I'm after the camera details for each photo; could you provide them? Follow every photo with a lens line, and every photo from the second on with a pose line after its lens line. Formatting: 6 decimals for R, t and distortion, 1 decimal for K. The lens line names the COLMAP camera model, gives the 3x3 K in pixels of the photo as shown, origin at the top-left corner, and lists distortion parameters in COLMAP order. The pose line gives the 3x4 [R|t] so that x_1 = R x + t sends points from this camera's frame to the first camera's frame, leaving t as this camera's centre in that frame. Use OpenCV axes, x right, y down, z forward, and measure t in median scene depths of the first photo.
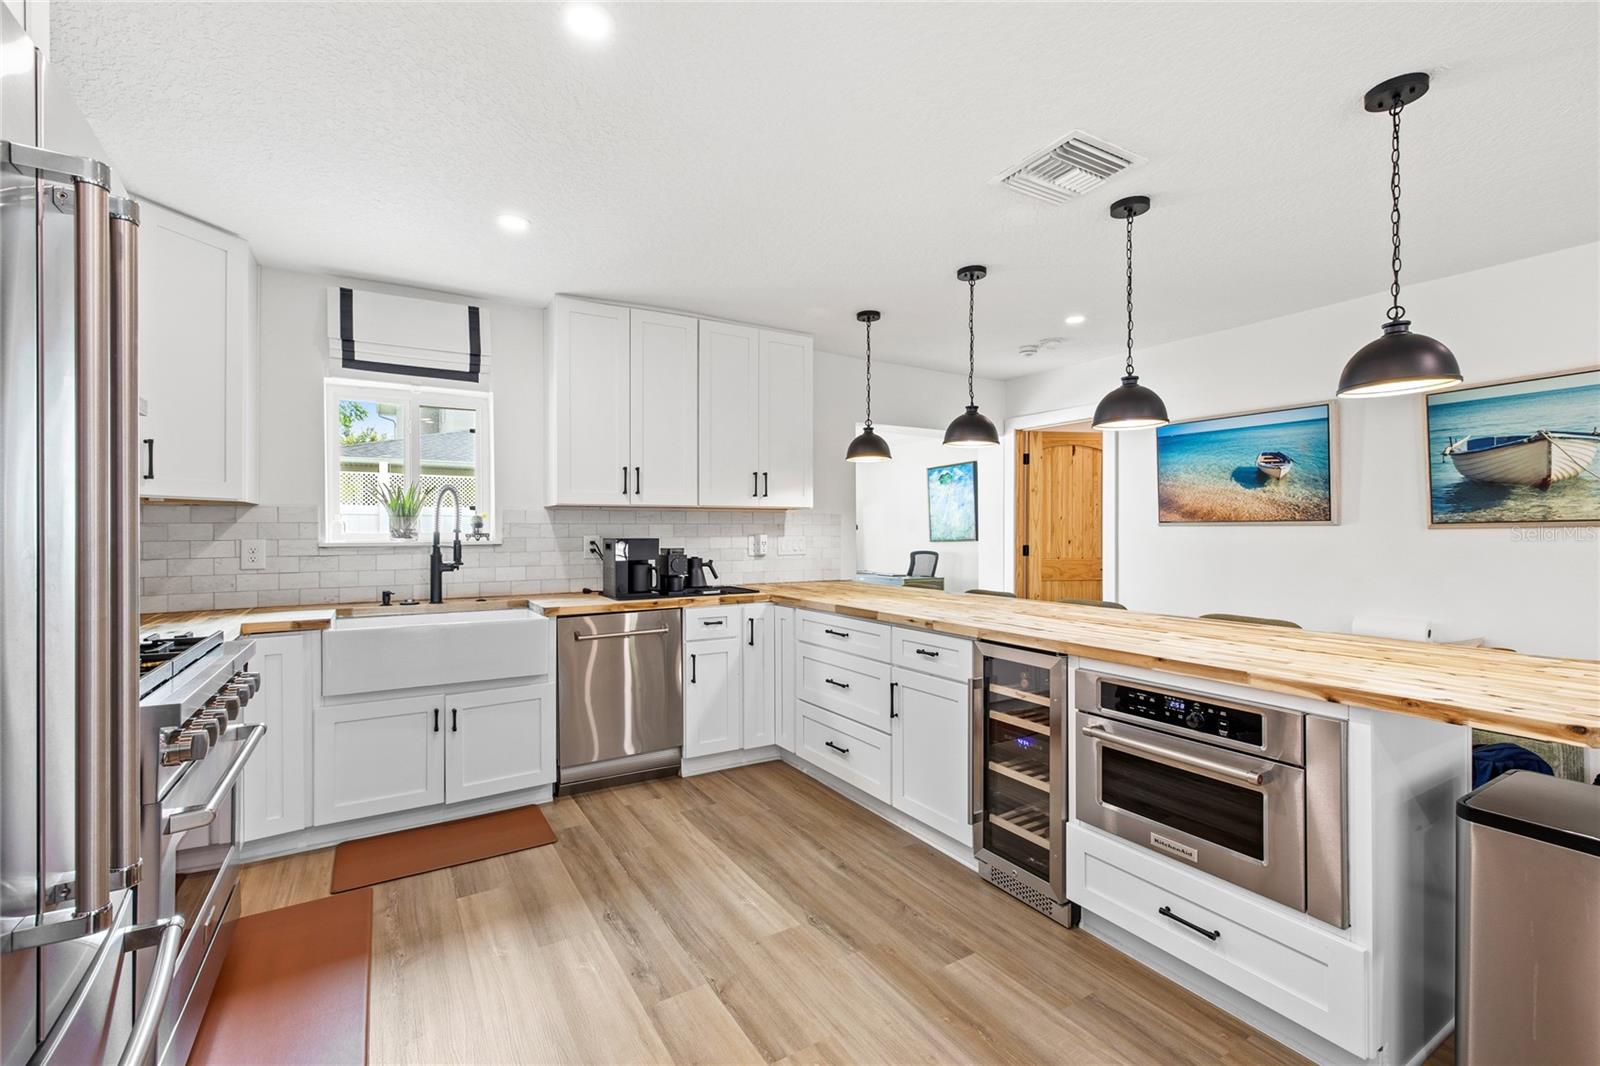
lens RADIAL K [[678.8, 0, 794.0], [0, 678.8, 527.5], [0, 0, 1]] dist [-0.000813, 0.000735]
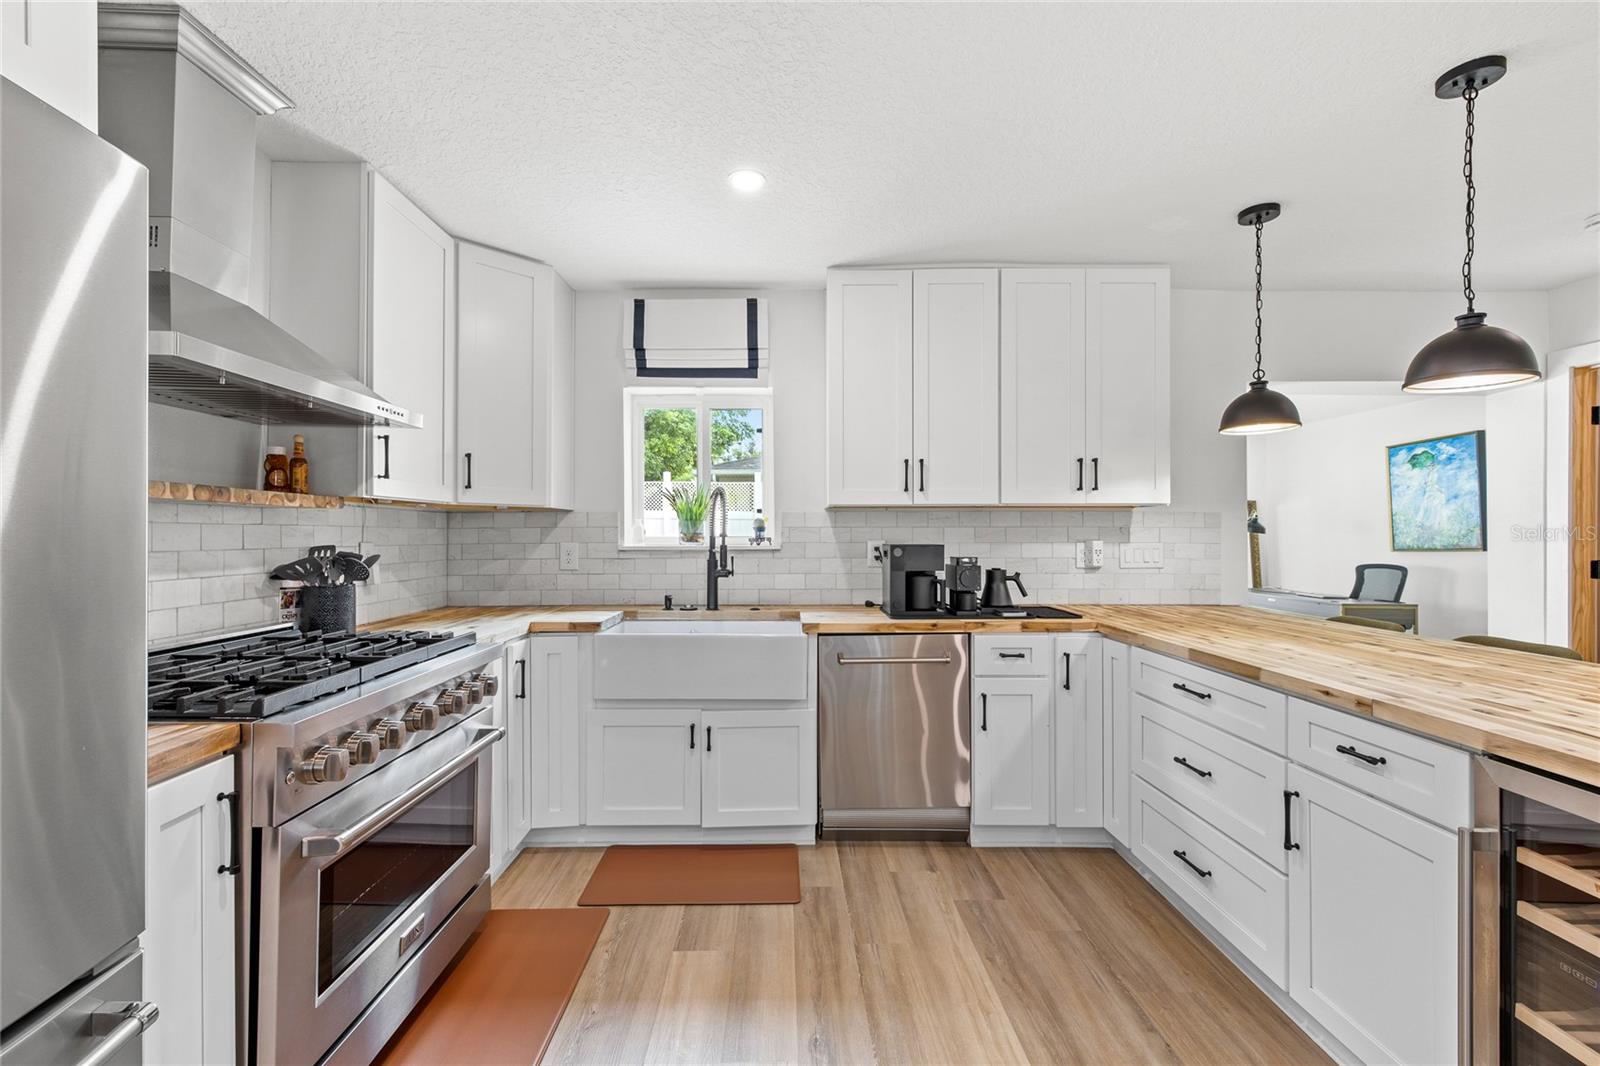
lens RADIAL K [[678.8, 0, 793.4], [0, 678.8, 530.2], [0, 0, 1]] dist [-0.000813, 0.000735]
pose [[0.861795, -0.000707, -0.507257, 0.062517], [0.000539, 1.000000, -0.000478, -0.001294], [0.507257, 0.000138, 0.861795, 0.225785]]
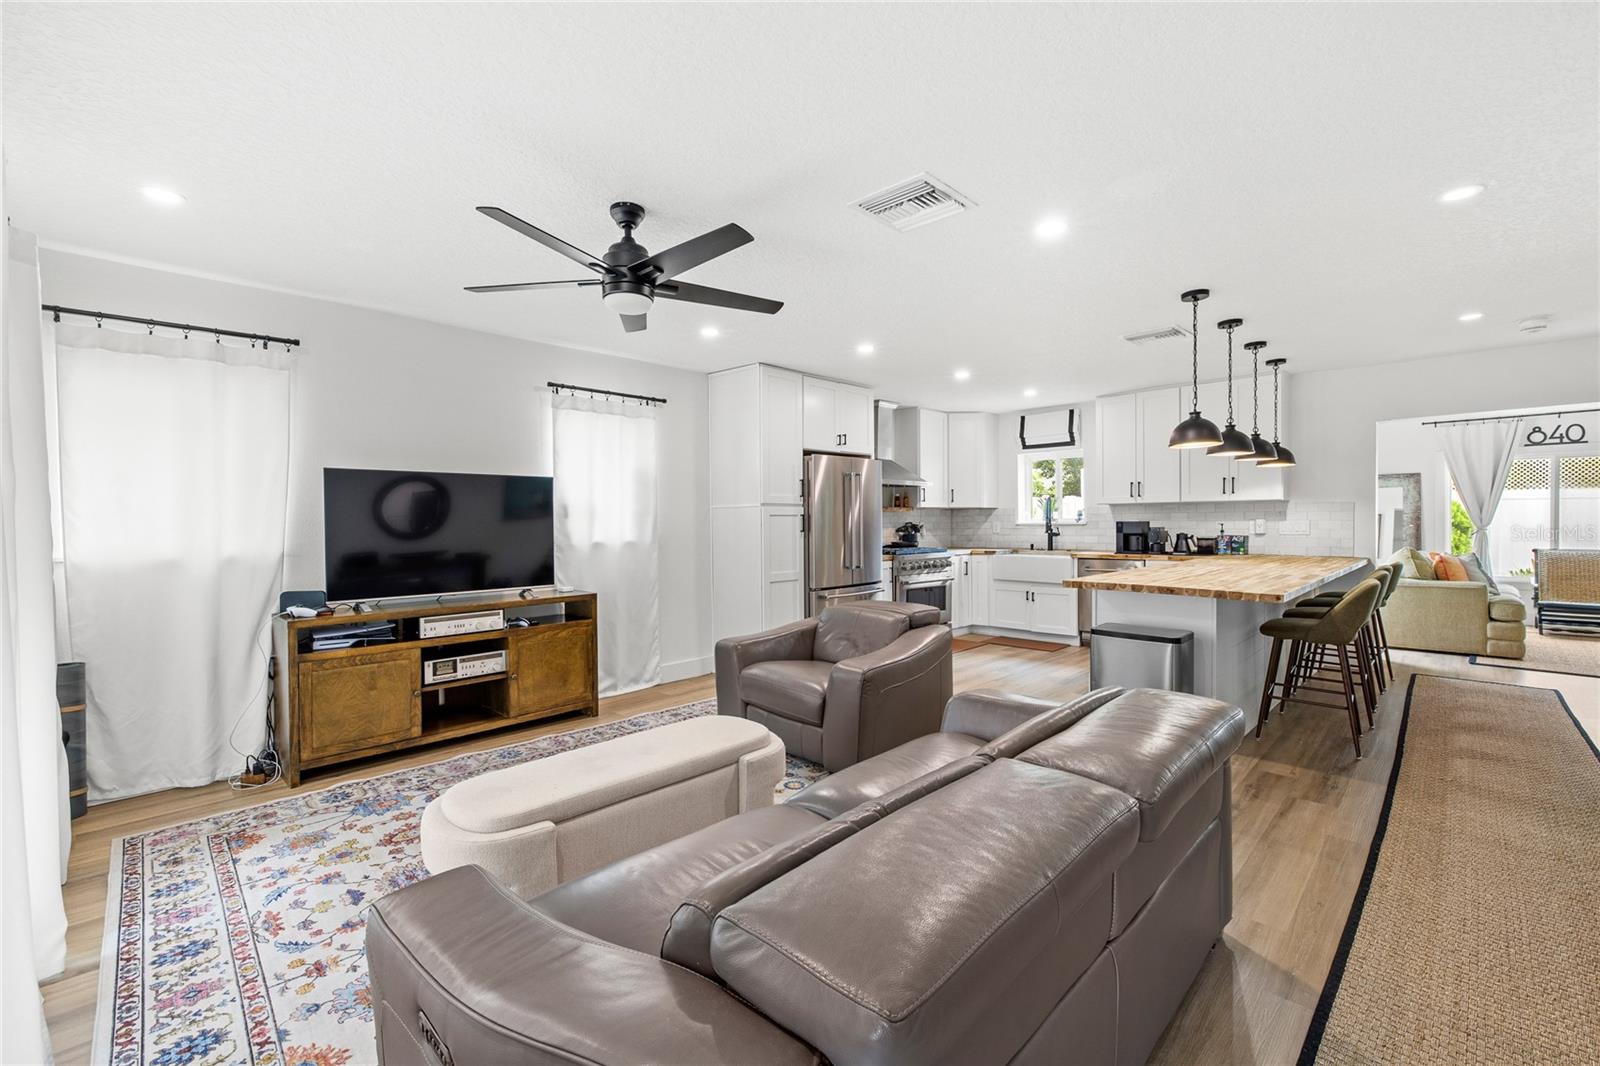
lens RADIAL K [[678.8, 0, 790.4], [0, 678.8, 527.8], [0, 0, 1]] dist [-0.000813, 0.000735]
pose [[0.233718, 0.010074, -0.972252, 1.434615], [0.011540, 0.999847, 0.013134, -0.001561], [0.972236, -0.014290, 0.233566, -0.345451]]
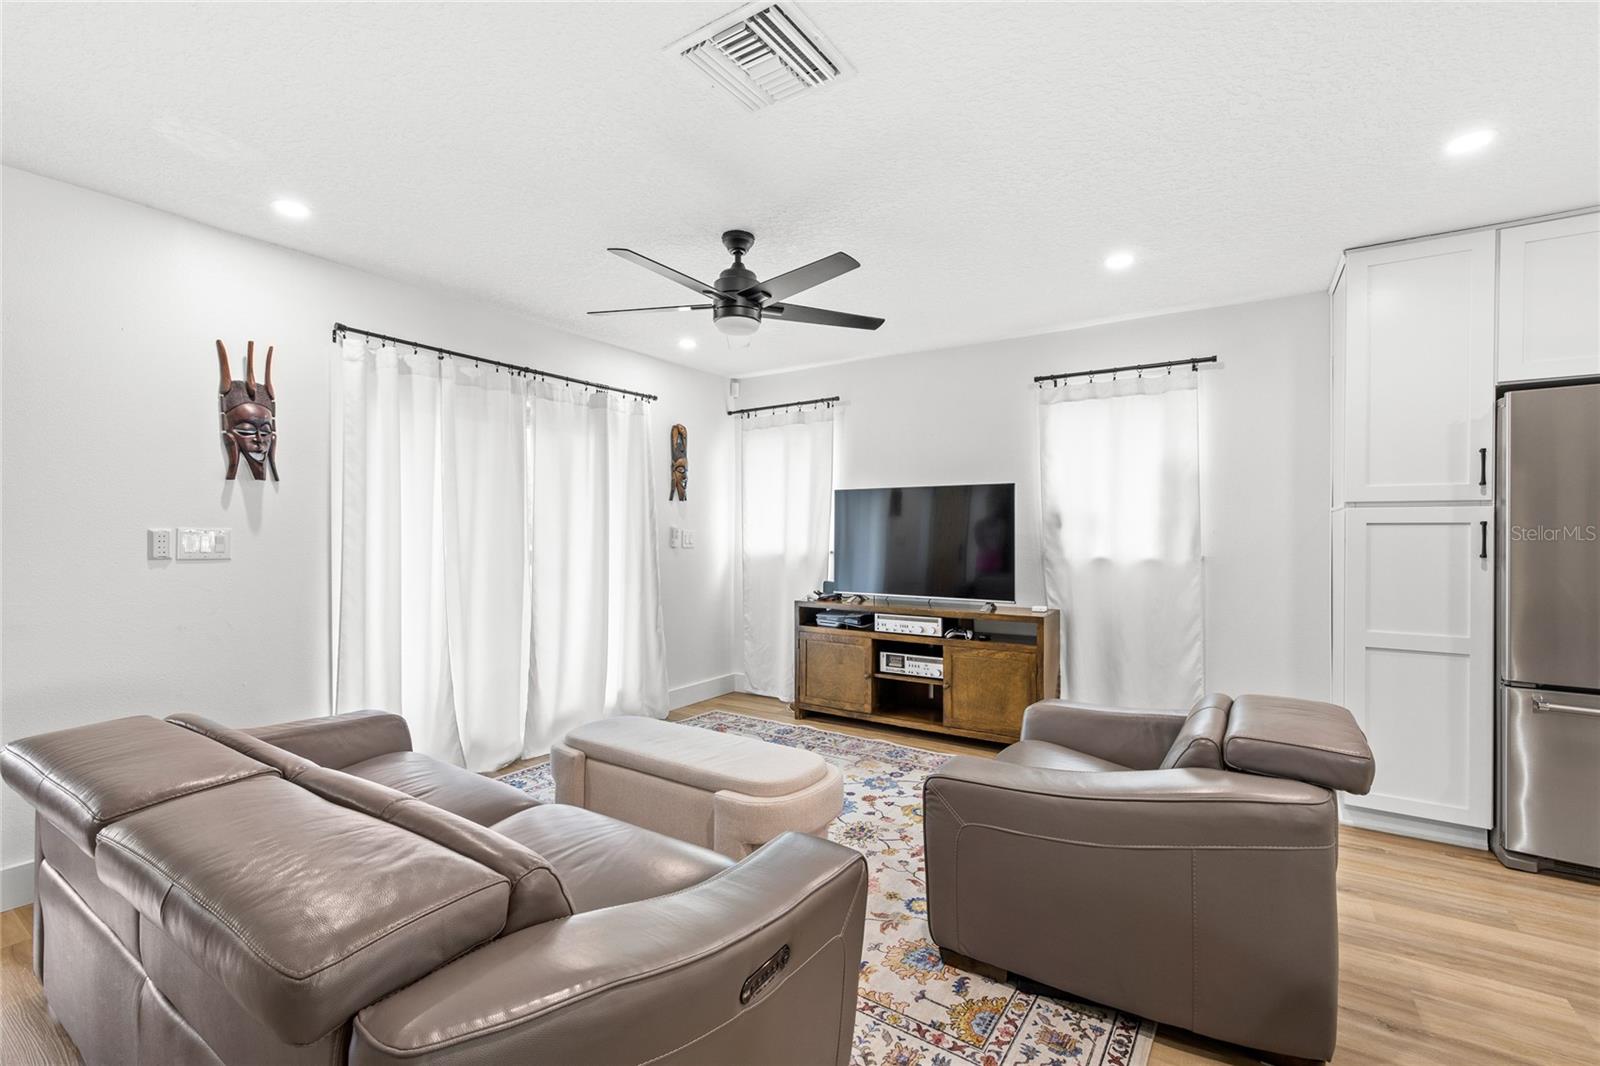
lens RADIAL K [[678.8, 0, 802.5], [0, 678.8, 535.7], [0, 0, 1]] dist [-0.000813, 0.000735]
pose [[-0.904175, 0.000950, -0.427160, 0.883075], [0.000807, 1.000000, 0.000515, 0.003914], [0.427161, 0.000121, -0.904176, 0.460957]]
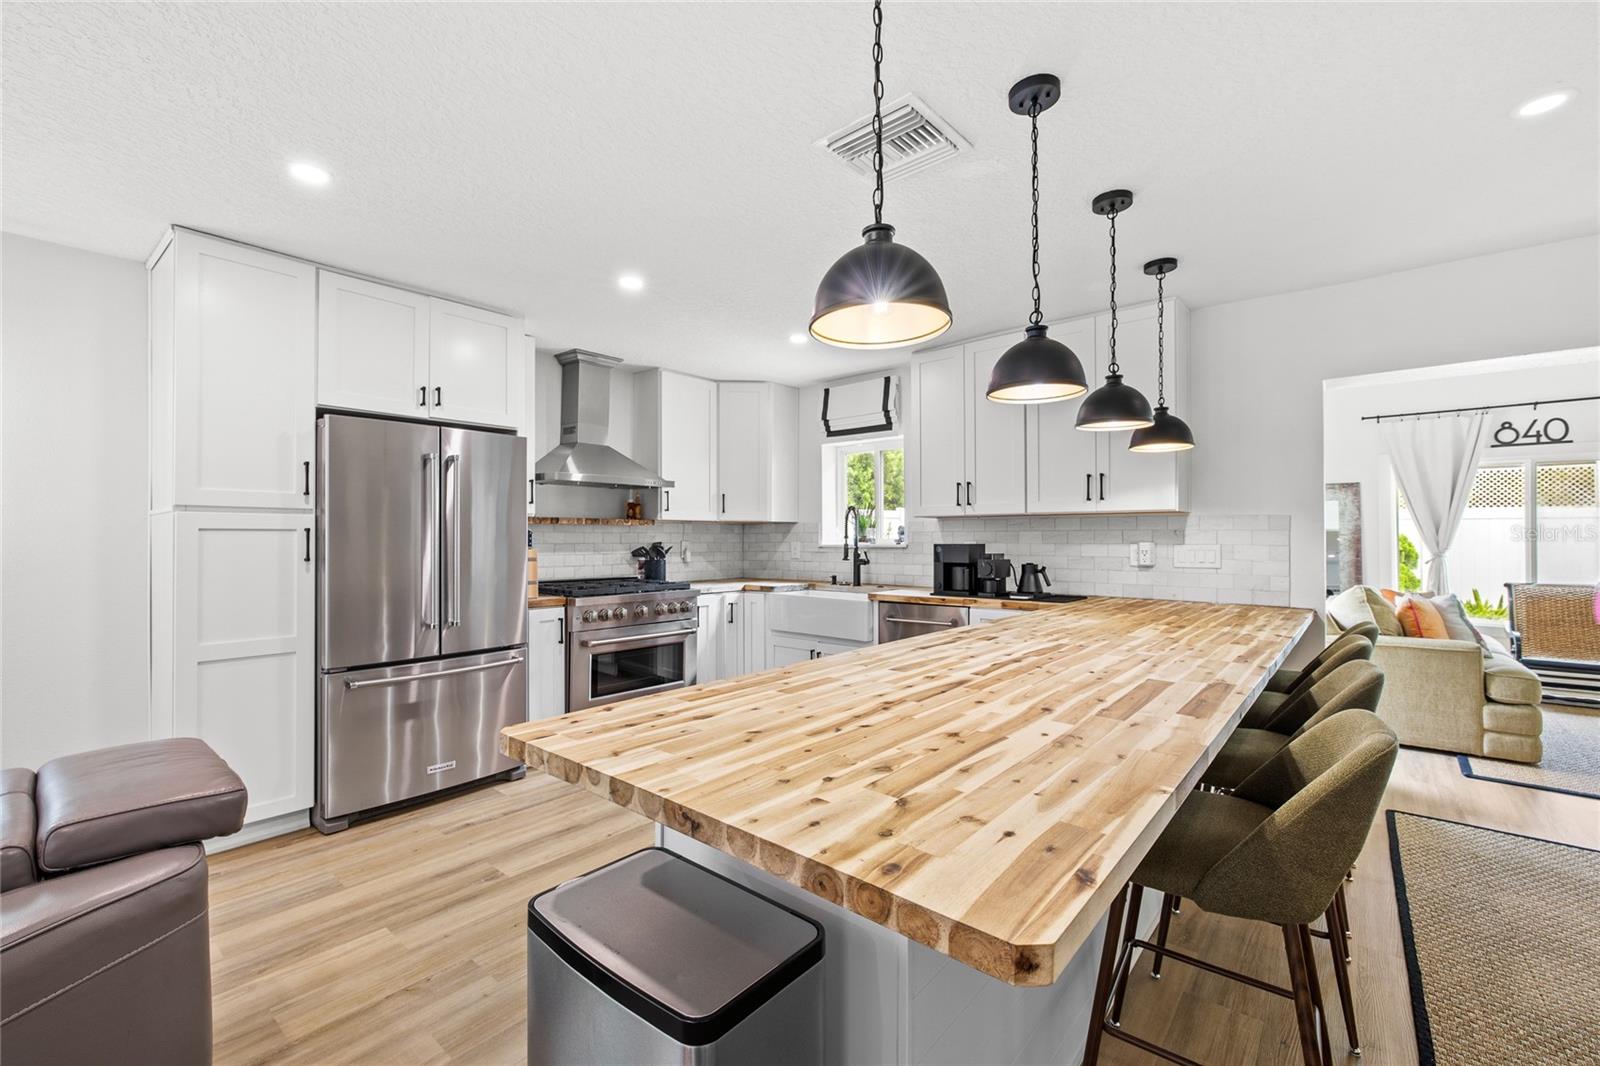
lens RADIAL K [[678.8, 0, 791.2], [0, 678.8, 532.3], [0, 0, 1]] dist [-0.000813, 0.000735]
pose [[0.309791, -0.005781, -0.950787, 0.844020], [0.004259, 0.999980, -0.004693, 0.000206], [0.950795, -0.002596, 0.309810, 0.403107]]
